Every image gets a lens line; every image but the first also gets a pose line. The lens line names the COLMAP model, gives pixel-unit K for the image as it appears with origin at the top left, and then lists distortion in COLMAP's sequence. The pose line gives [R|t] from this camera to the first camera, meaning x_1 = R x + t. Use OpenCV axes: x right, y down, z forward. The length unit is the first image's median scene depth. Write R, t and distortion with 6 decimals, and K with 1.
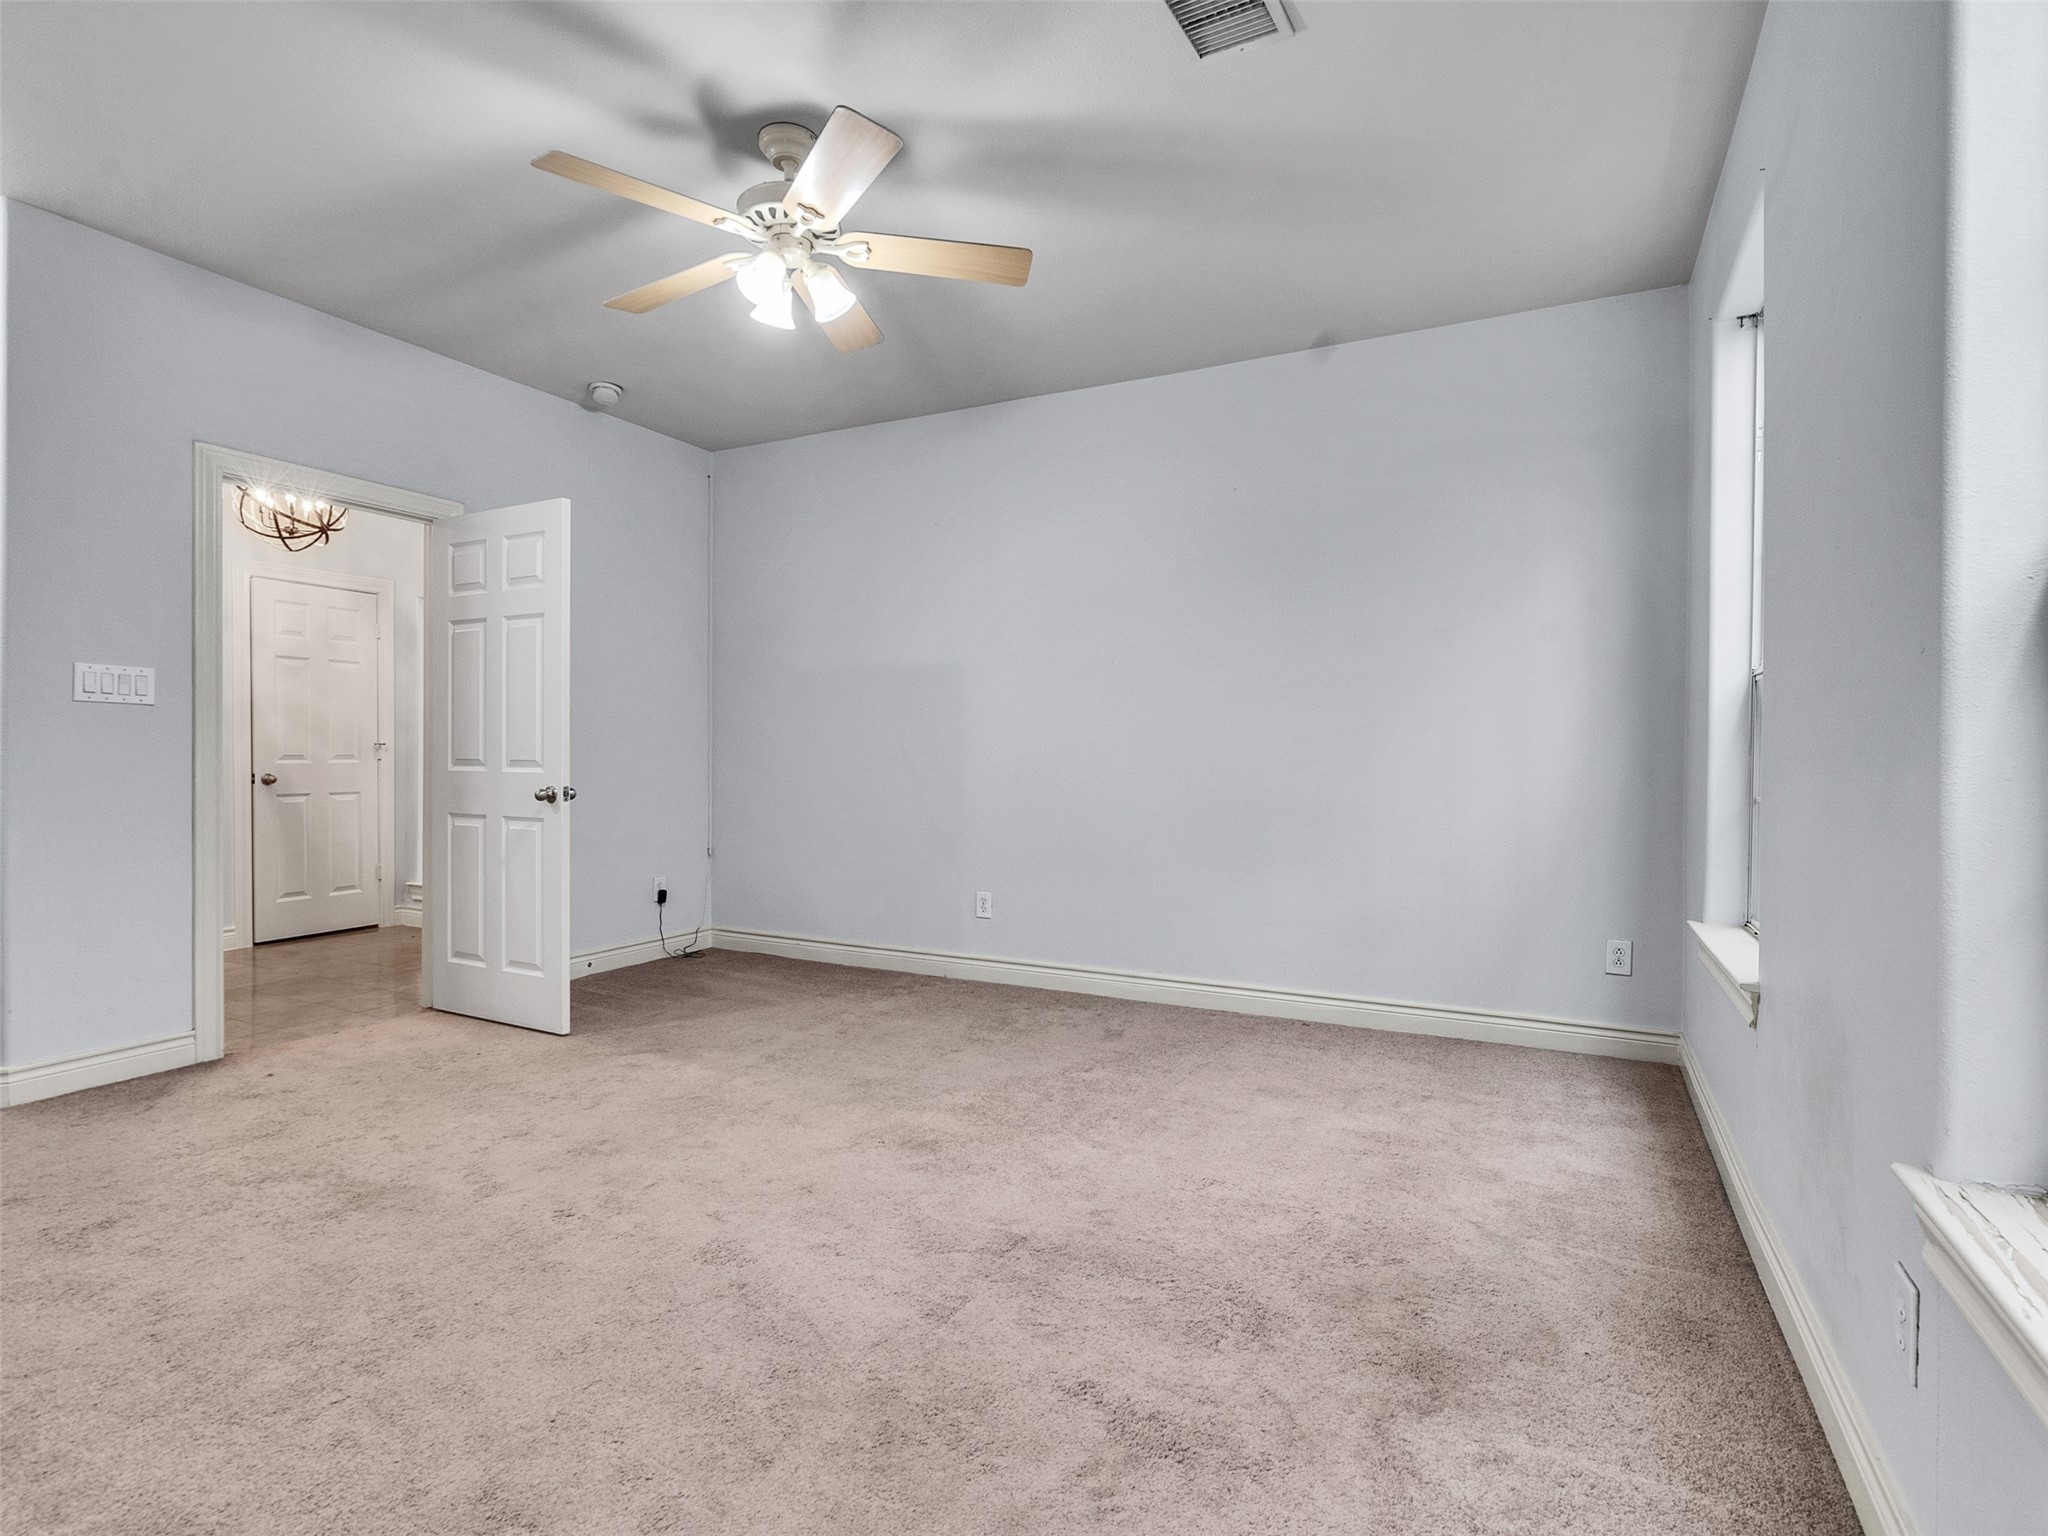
lens RADIAL K [[1042.1, 0, 1023.8], [0, 1042.1, 762.4], [0, 0, 1]] dist [-0.010167, 0.005638]
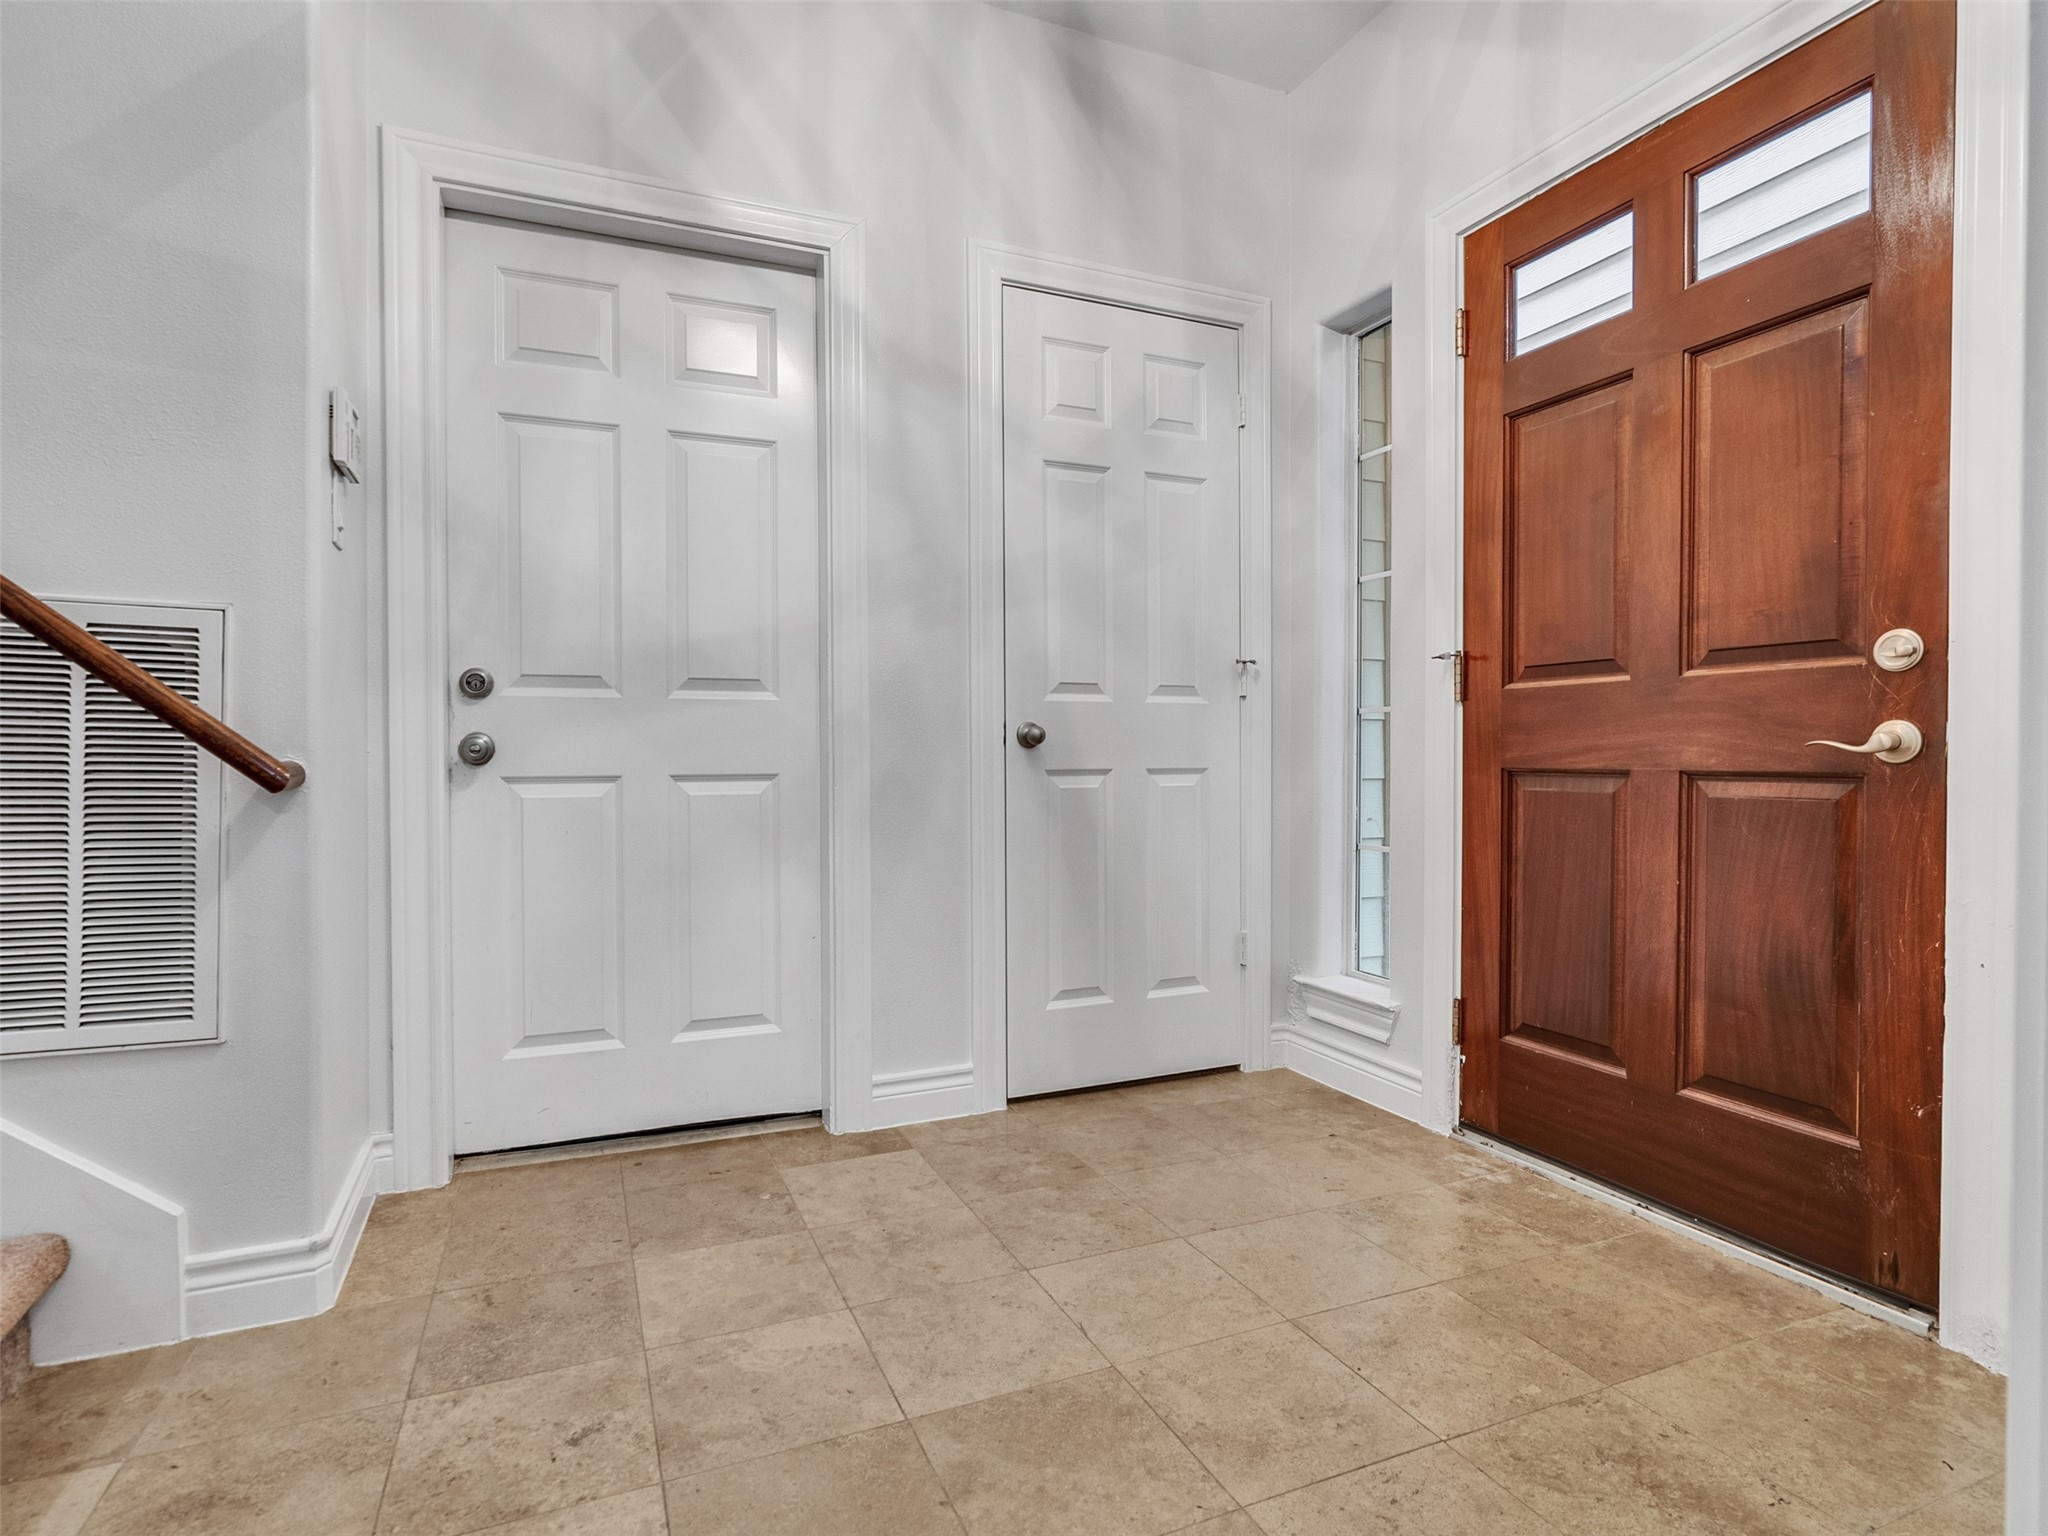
lens RADIAL K [[1042.1, 0, 1033.3], [0, 1042.1, 776.3], [0, 0, 1]] dist [-0.010167, 0.005638]
pose [[0.748776, 0.002473, -0.662818, -0.405585], [0.000704, 0.999990, 0.004527, 0.029883], [0.662822, -0.003856, 0.748767, 0.627378]]
